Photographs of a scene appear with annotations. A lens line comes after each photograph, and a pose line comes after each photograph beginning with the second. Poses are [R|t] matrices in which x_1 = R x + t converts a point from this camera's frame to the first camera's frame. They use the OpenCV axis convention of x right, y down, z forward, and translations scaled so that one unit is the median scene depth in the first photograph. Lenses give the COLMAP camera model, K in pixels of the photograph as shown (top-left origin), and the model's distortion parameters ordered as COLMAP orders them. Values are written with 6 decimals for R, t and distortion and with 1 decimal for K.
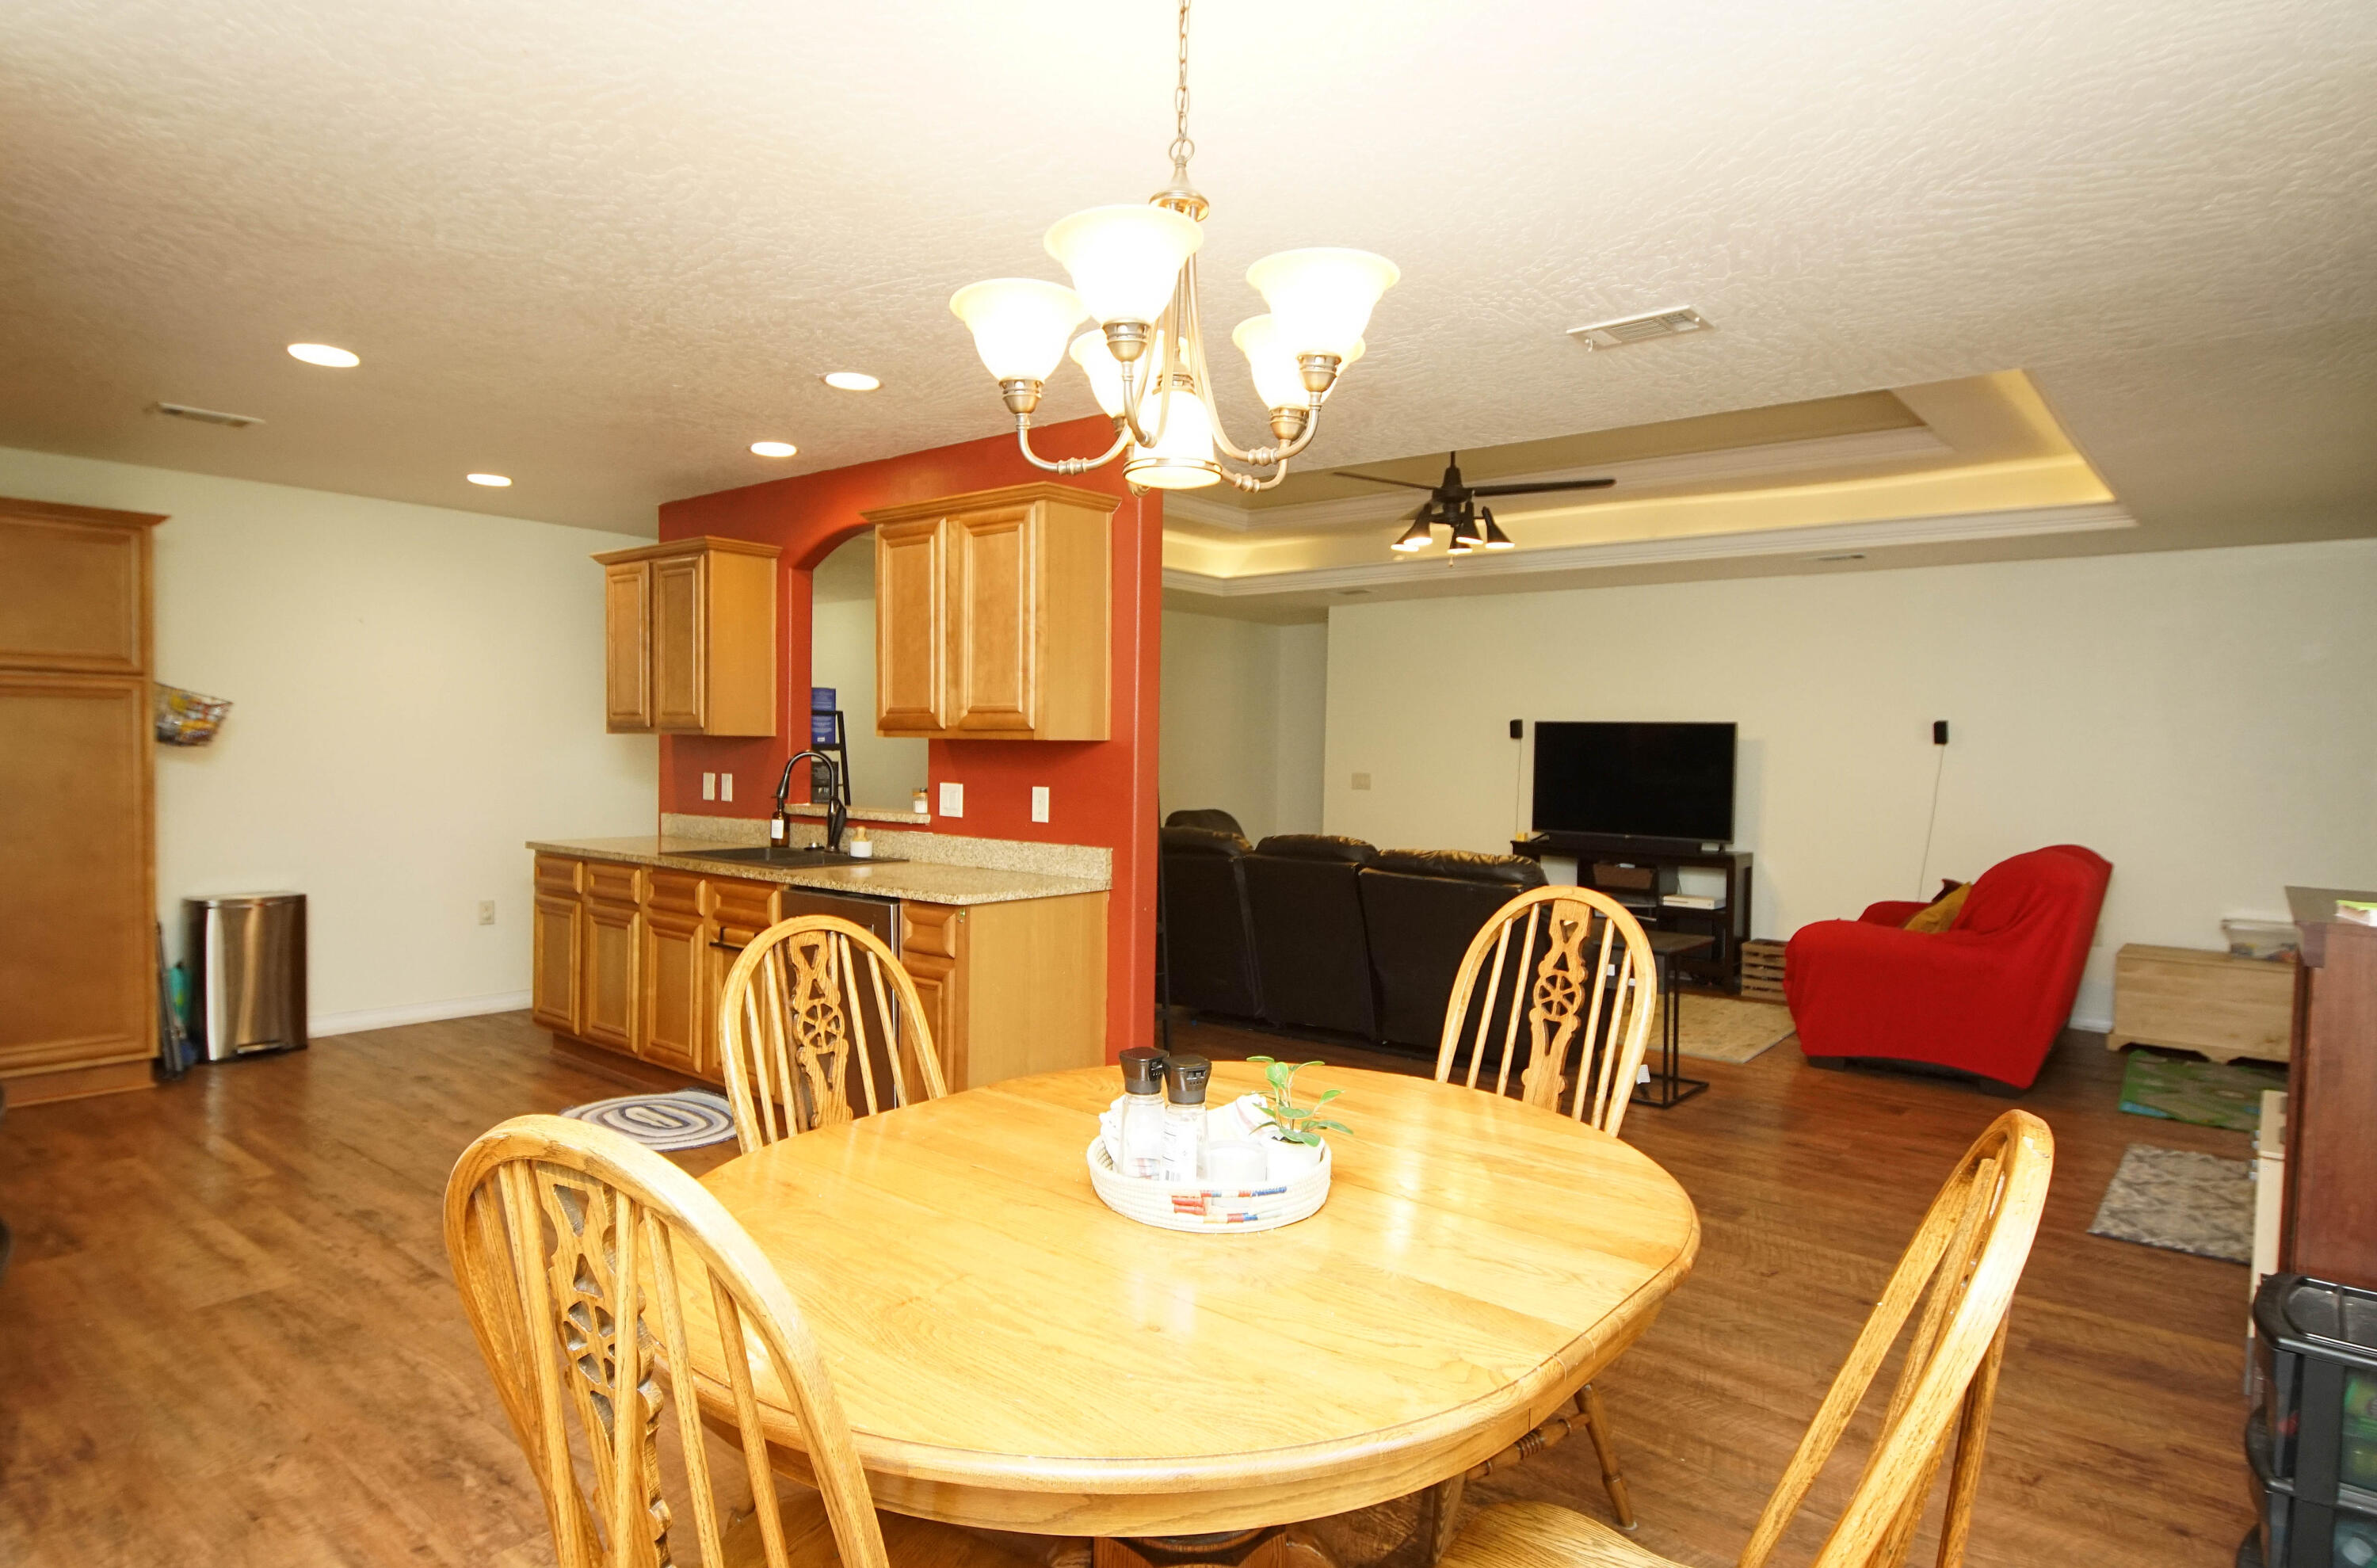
lens RADIAL K [[1319.7, 0, 1189.0], [0, 1319.7, 790.5], [0, 0, 1]] dist [0.003786, -0.006494]
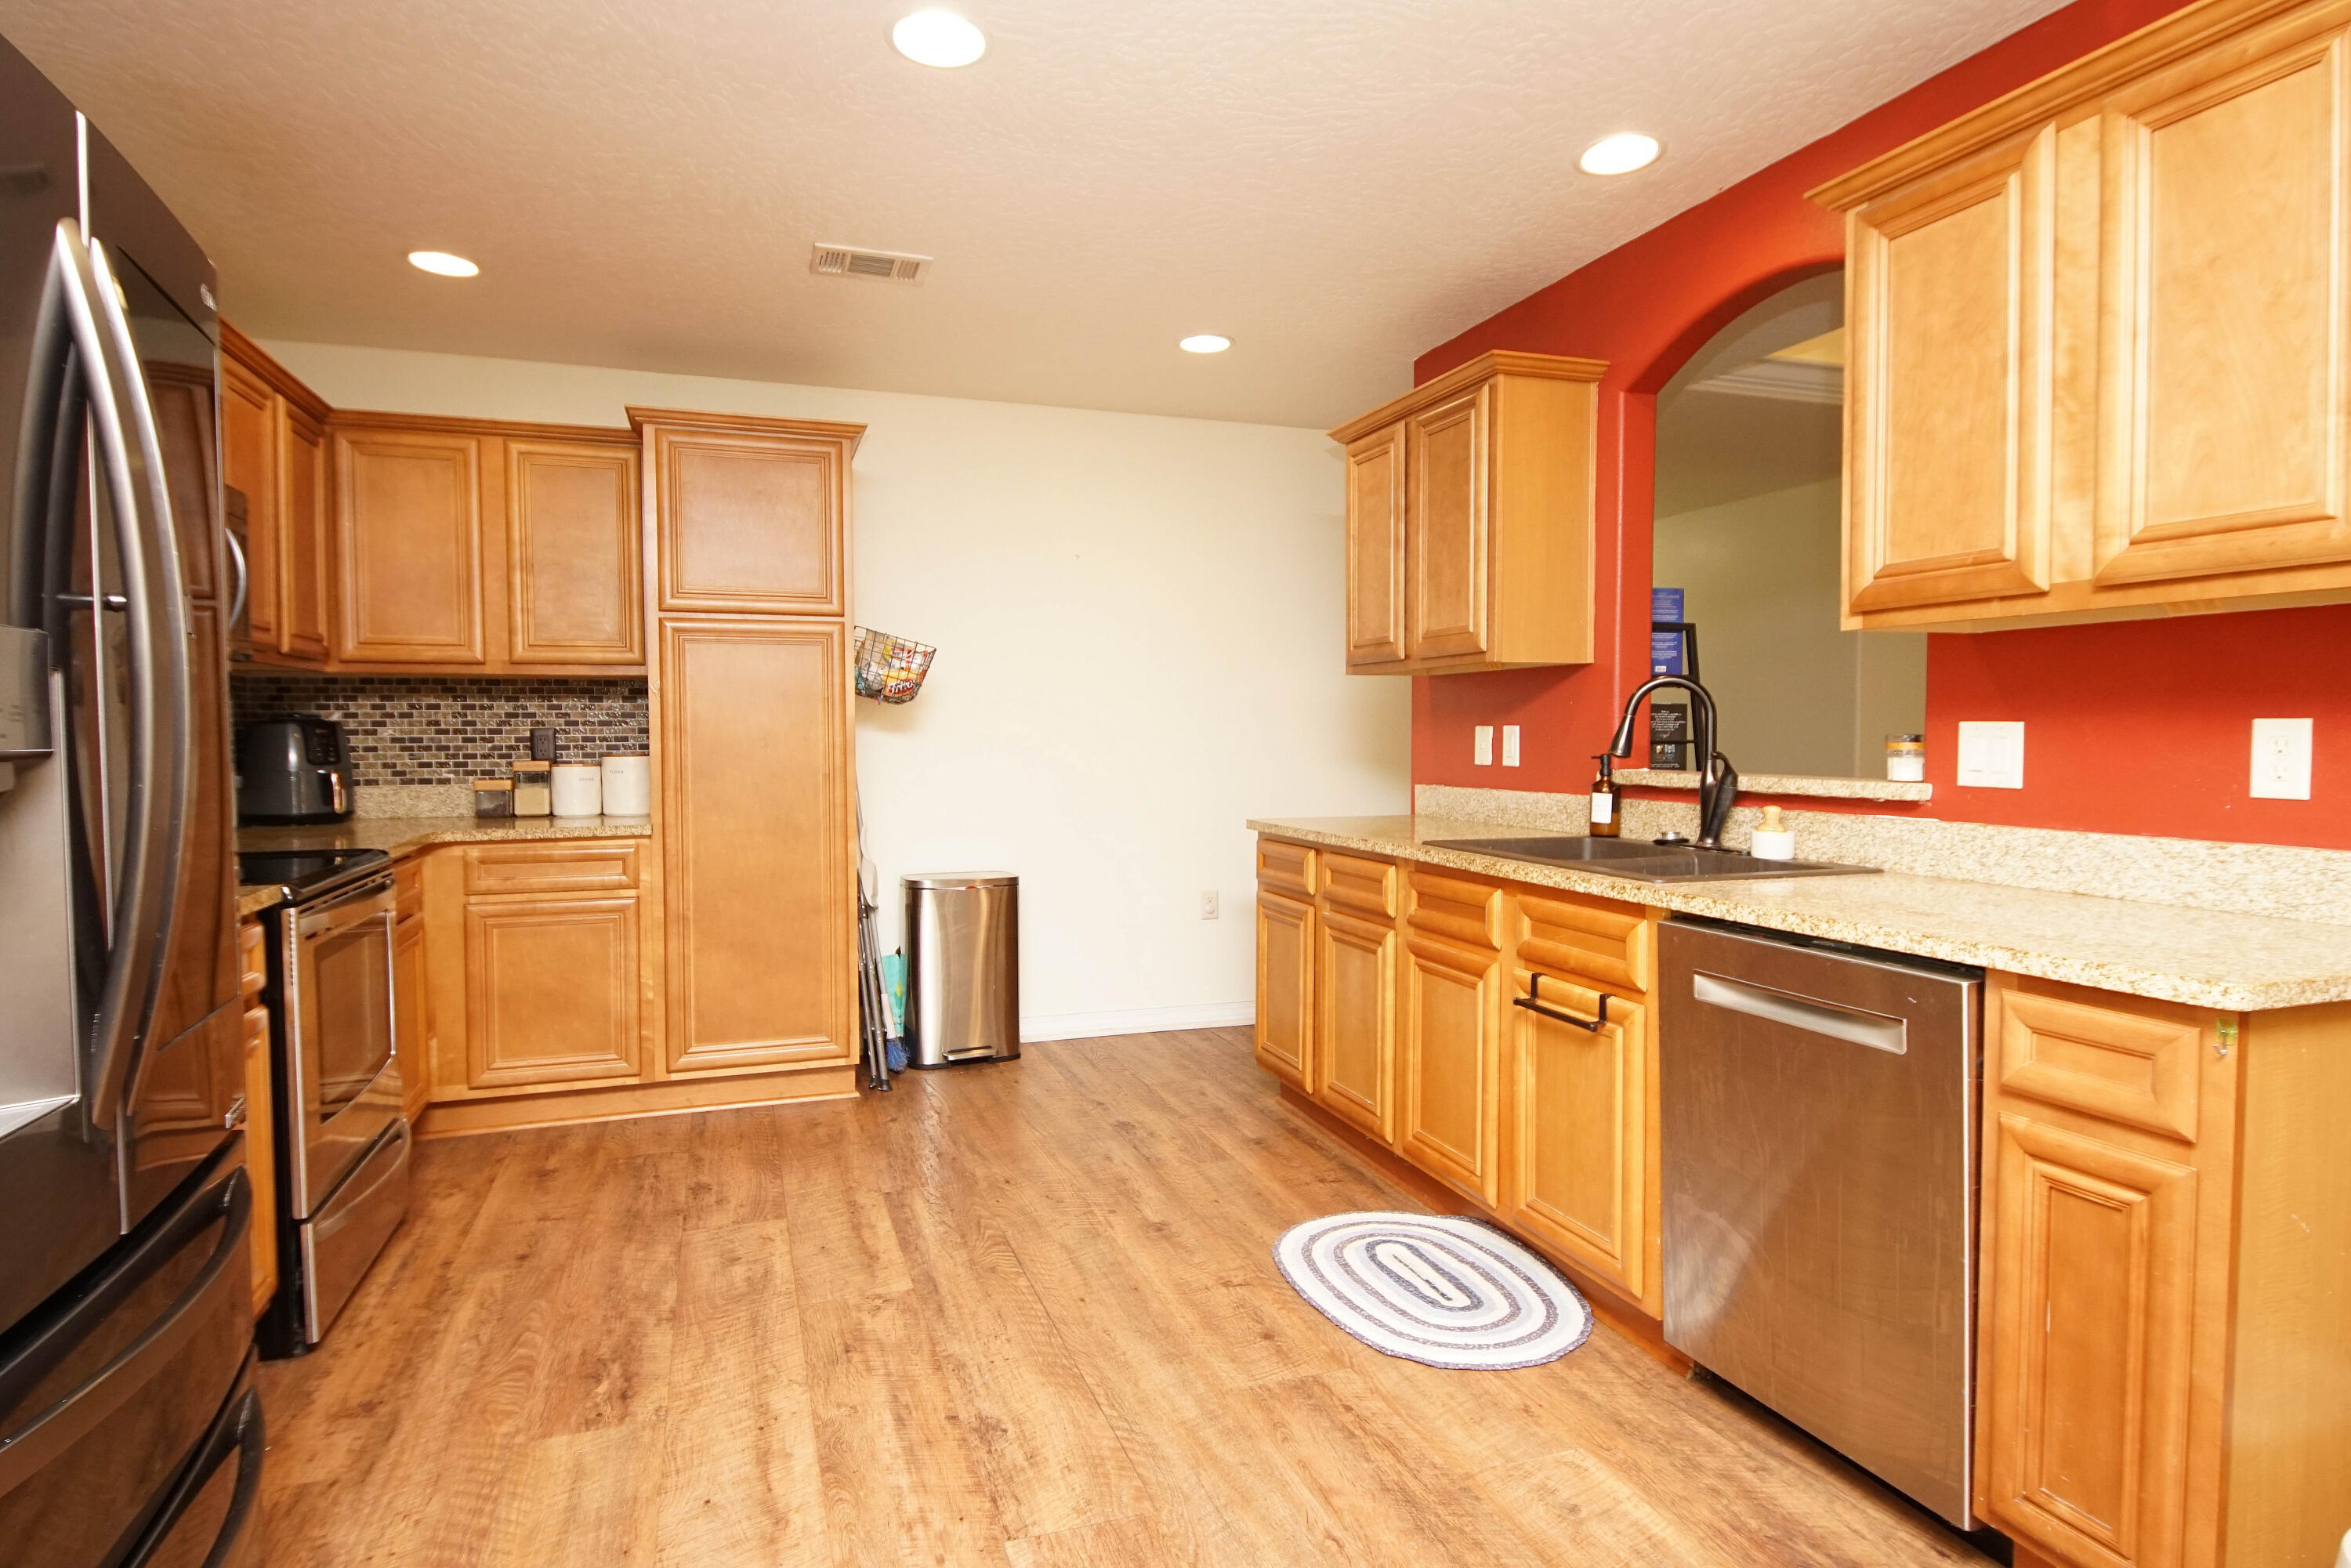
lens RADIAL K [[1262.2, 0, 1154.2], [0, 1262.2, 772.1], [0, 0, 1]] dist [0.029872, -0.012212]
pose [[0.847808, -0.000321, -0.530303, -0.194301], [-0.002341, 0.999988, -0.004348, 0.016953], [0.530298, 0.004928, 0.847797, 0.424816]]
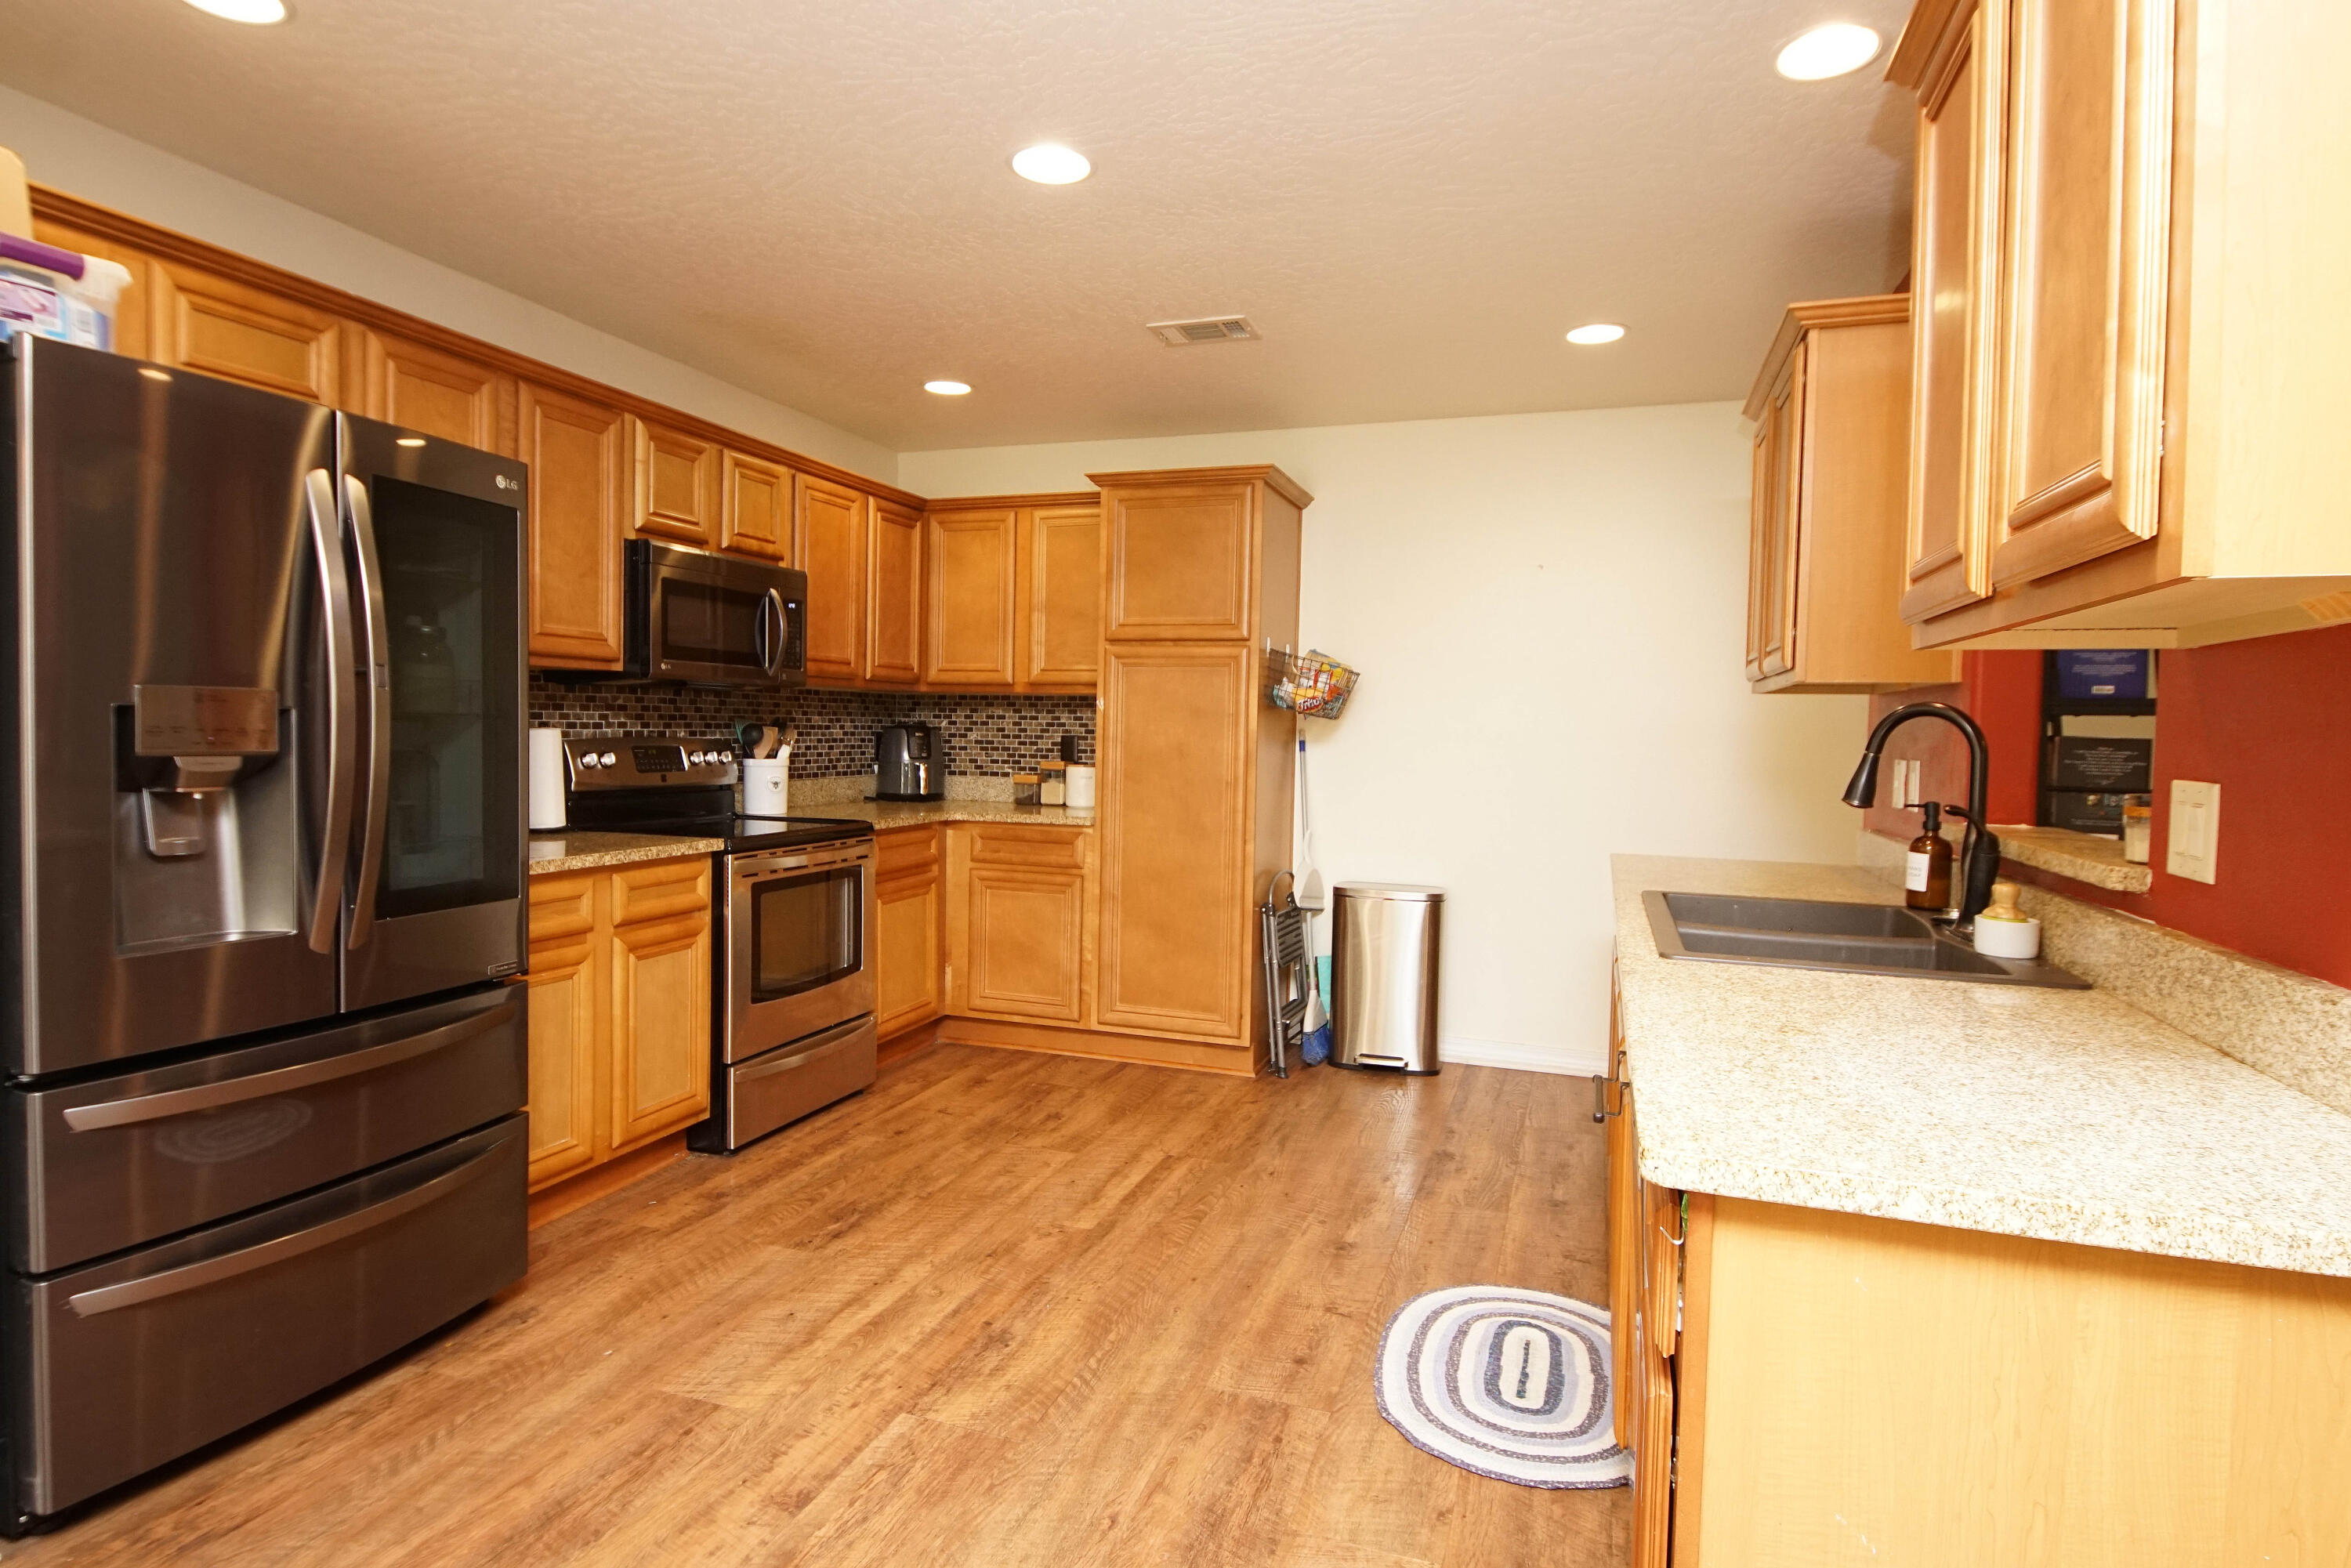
lens RADIAL K [[1262.2, 0, 1151.1], [0, 1262.2, 772.6], [0, 0, 1]] dist [0.029872, -0.012212]
pose [[0.338656, 0.024821, -0.940583, 0.035061], [-0.047692, 0.998820, 0.009186, 0.002170], [0.939701, 0.041747, 0.339440, 0.648149]]
